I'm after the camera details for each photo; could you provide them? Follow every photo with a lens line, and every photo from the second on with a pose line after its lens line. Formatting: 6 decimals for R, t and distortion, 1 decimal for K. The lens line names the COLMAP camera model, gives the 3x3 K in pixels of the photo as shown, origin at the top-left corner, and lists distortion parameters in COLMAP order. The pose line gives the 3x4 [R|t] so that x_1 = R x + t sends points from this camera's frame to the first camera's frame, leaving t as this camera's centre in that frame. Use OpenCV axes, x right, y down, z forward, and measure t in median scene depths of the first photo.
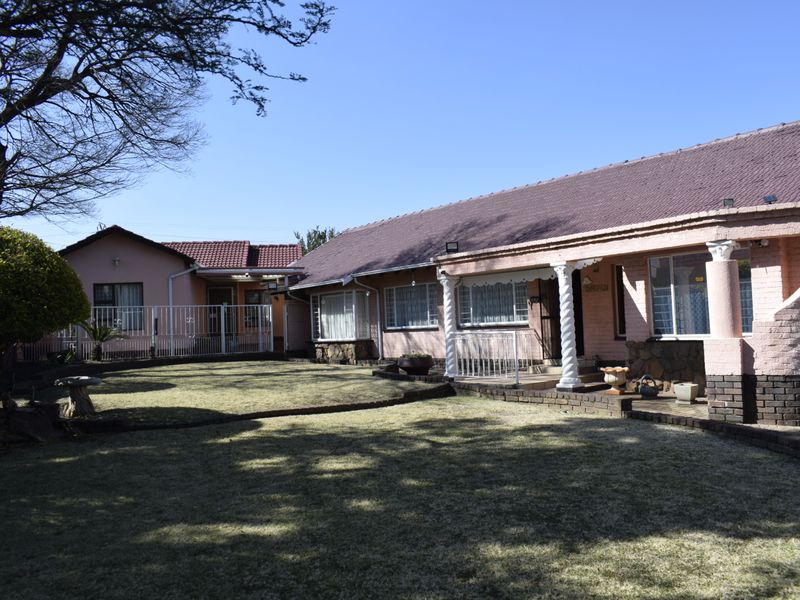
lens RADIAL K [[690.5, 0, 400.1], [0, 690.5, 298.1], [0, 0, 1]] dist [-0.019227, -0.002108]
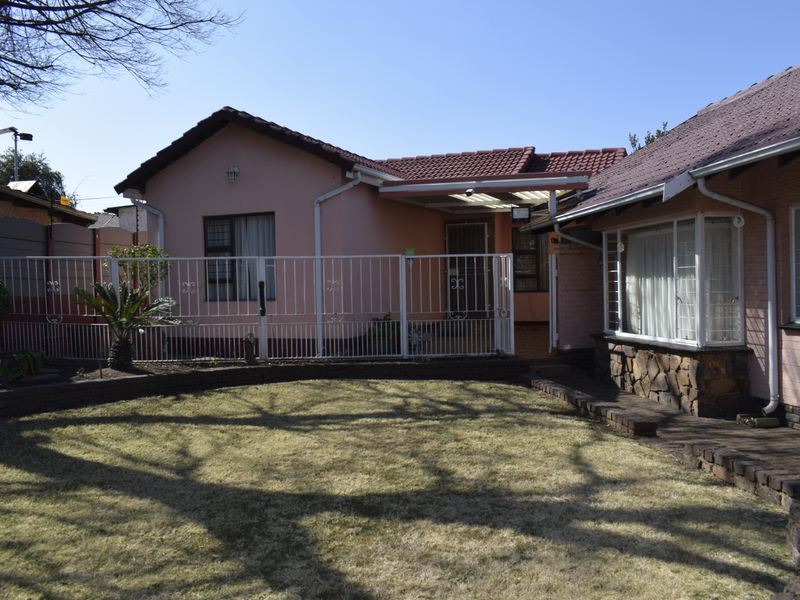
lens RADIAL K [[690.5, 0, 401.4], [0, 690.5, 296.9], [0, 0, 1]] dist [-0.019227, -0.002108]
pose [[0.862317, 0.033822, -0.505238, -0.015316], [0.002088, 0.997521, 0.070340, 0.005794], [0.506365, -0.061710, 0.860109, 0.564196]]
